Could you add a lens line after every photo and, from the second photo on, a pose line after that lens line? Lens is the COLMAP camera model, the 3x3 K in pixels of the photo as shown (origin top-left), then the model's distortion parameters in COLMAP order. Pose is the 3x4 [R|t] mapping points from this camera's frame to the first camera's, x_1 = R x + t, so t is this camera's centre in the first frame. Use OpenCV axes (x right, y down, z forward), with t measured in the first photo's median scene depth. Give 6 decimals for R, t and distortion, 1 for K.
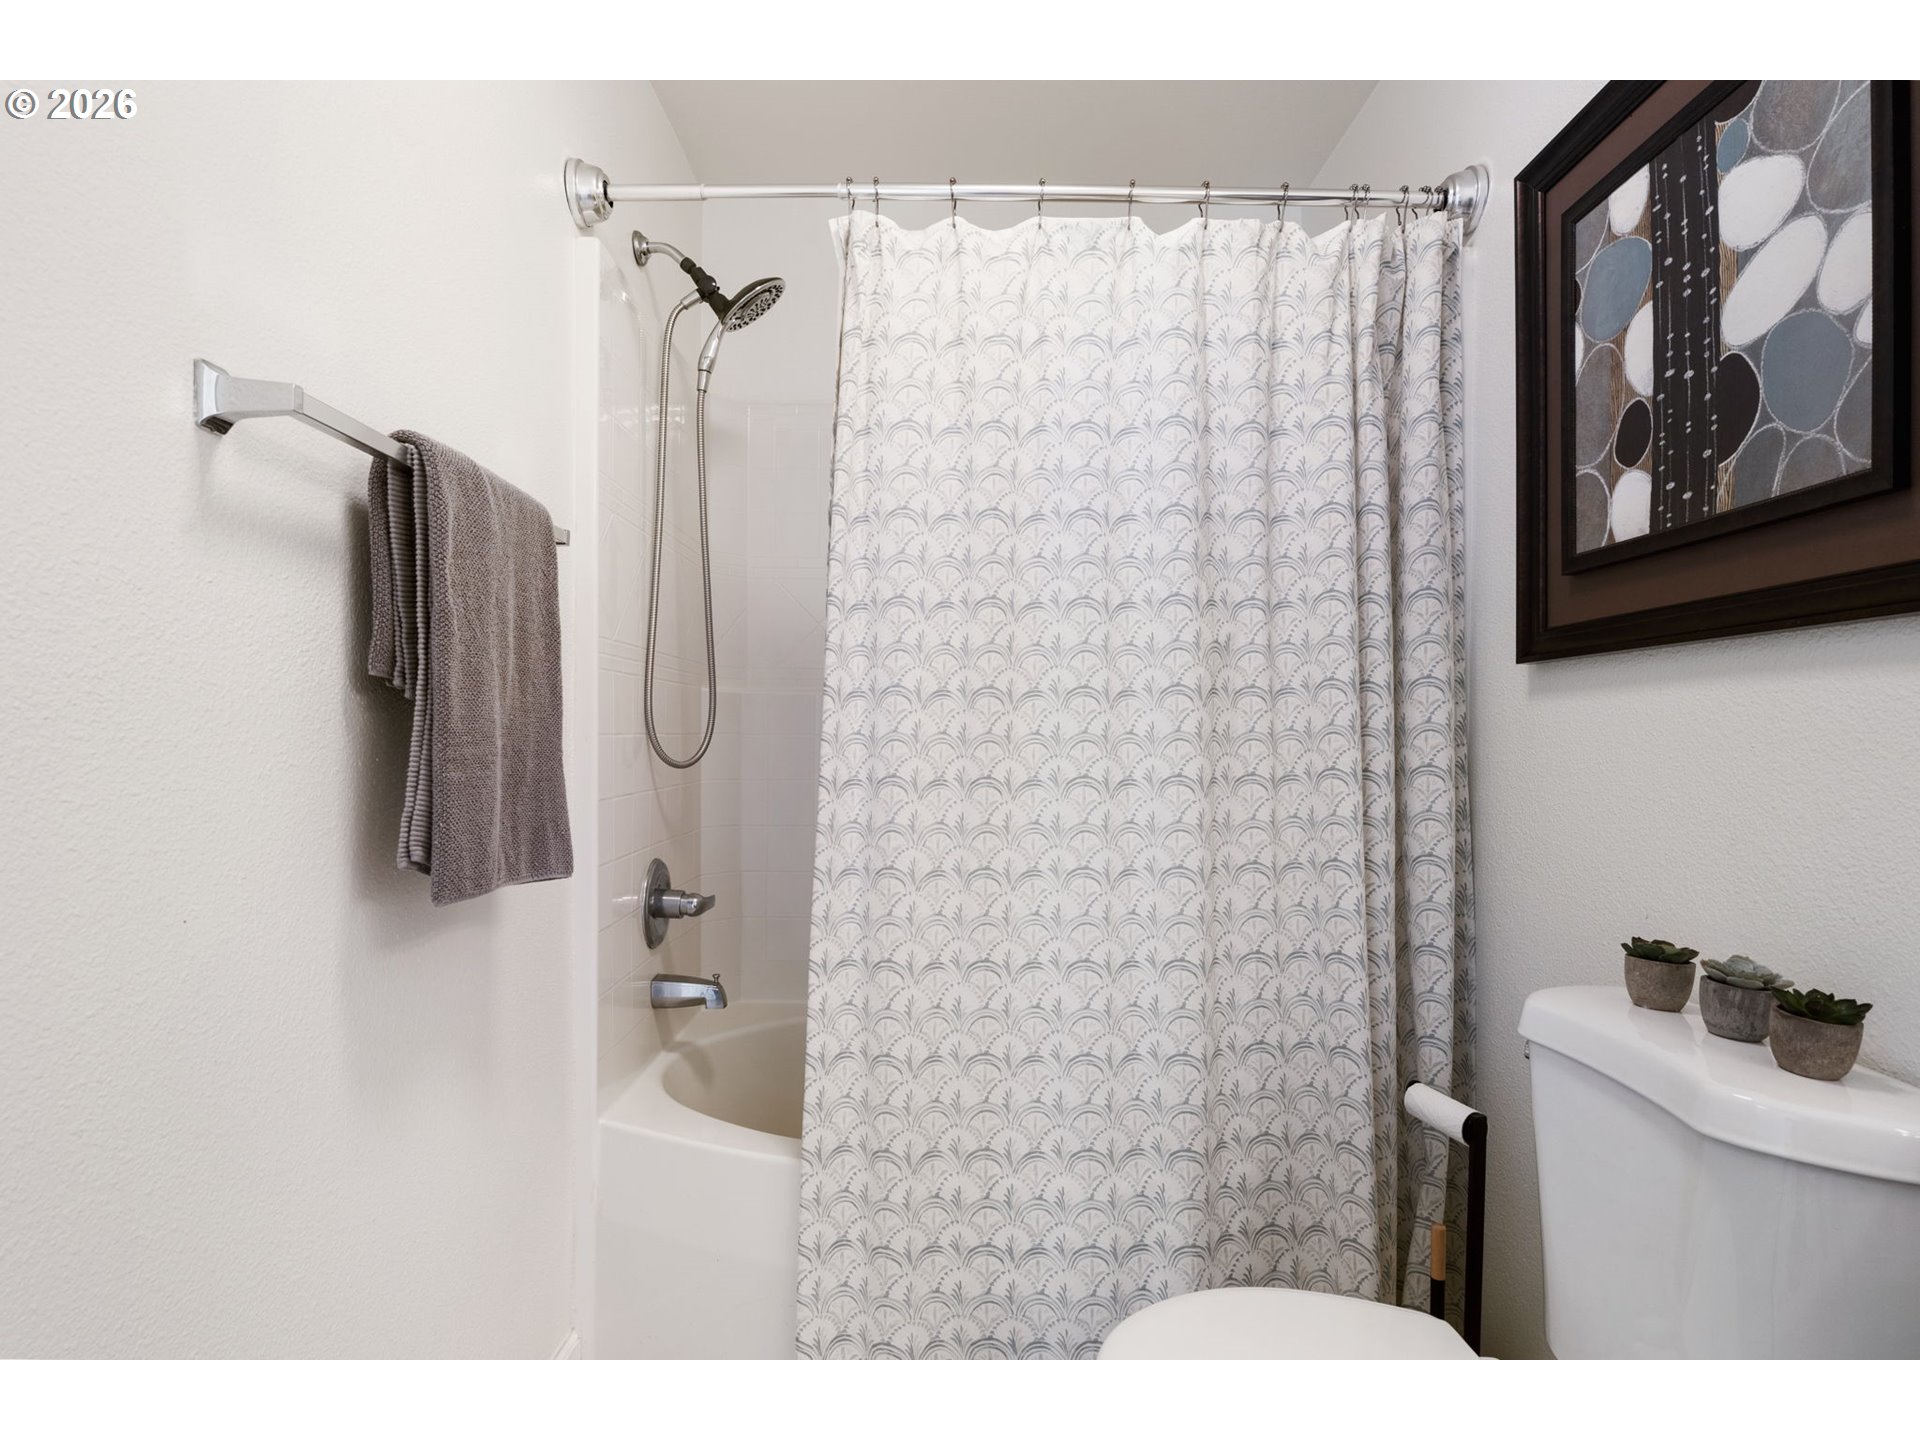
lens RADIAL K [[1015.1, 0, 958.4], [0, 1015.1, 739.9], [0, 0, 1]] dist [-0.003630, 0.000962]
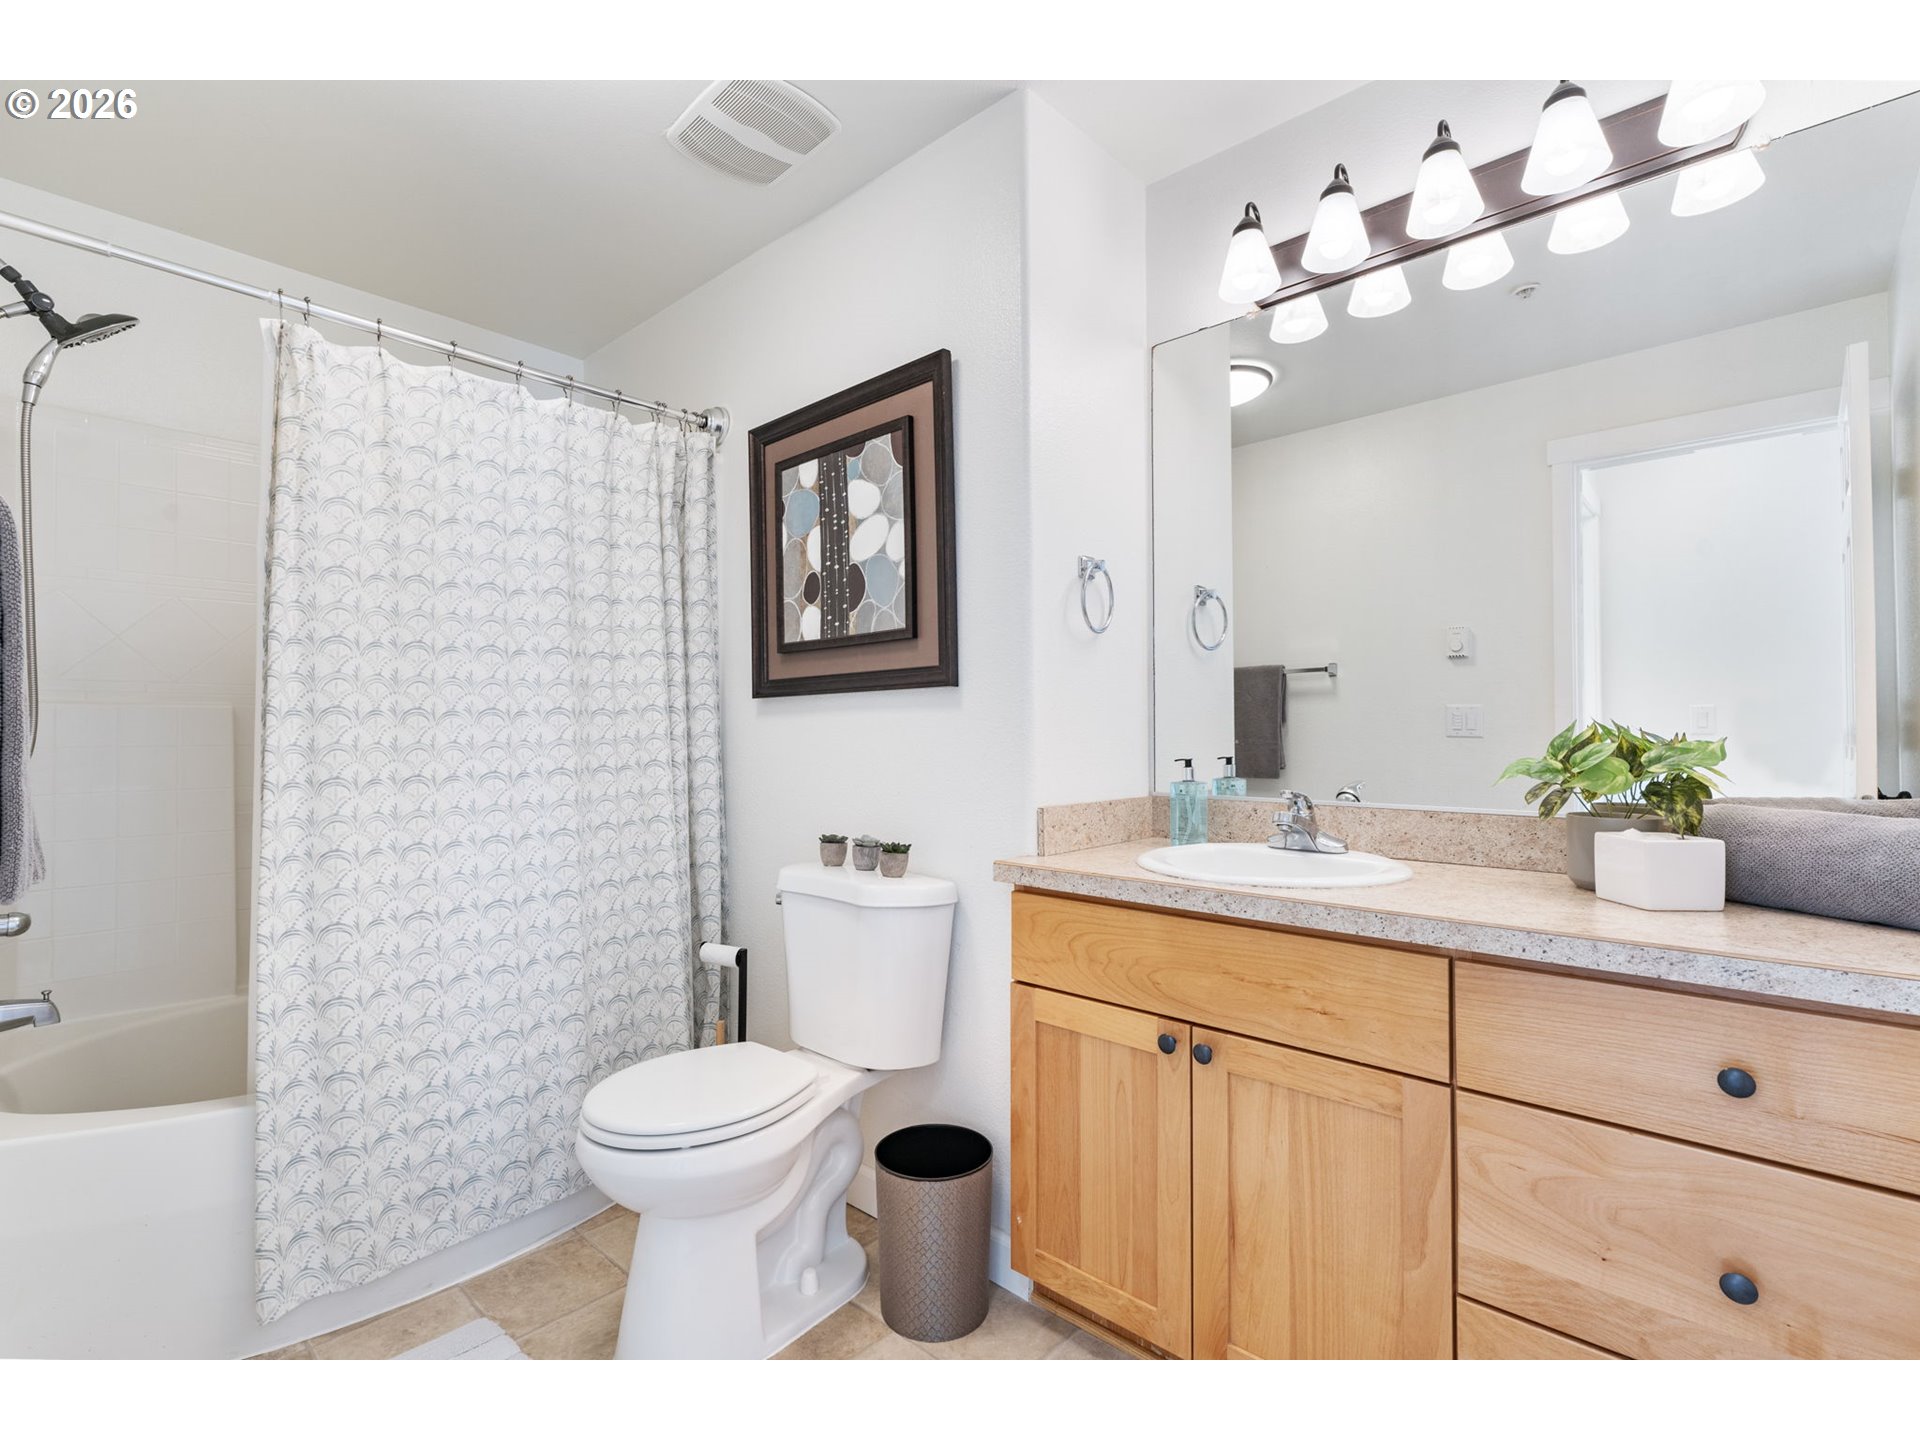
lens RADIAL K [[867.0, 0, 951.7], [0, 867.0, 719.5], [0, 0, 1]] dist [-0.000413, 0.000033]
pose [[0.674728, 0.000148, 0.738066, -0.337211], [0.016972, 0.999732, -0.015716, -0.007274], [-0.737871, 0.023130, 0.674545, -0.291442]]
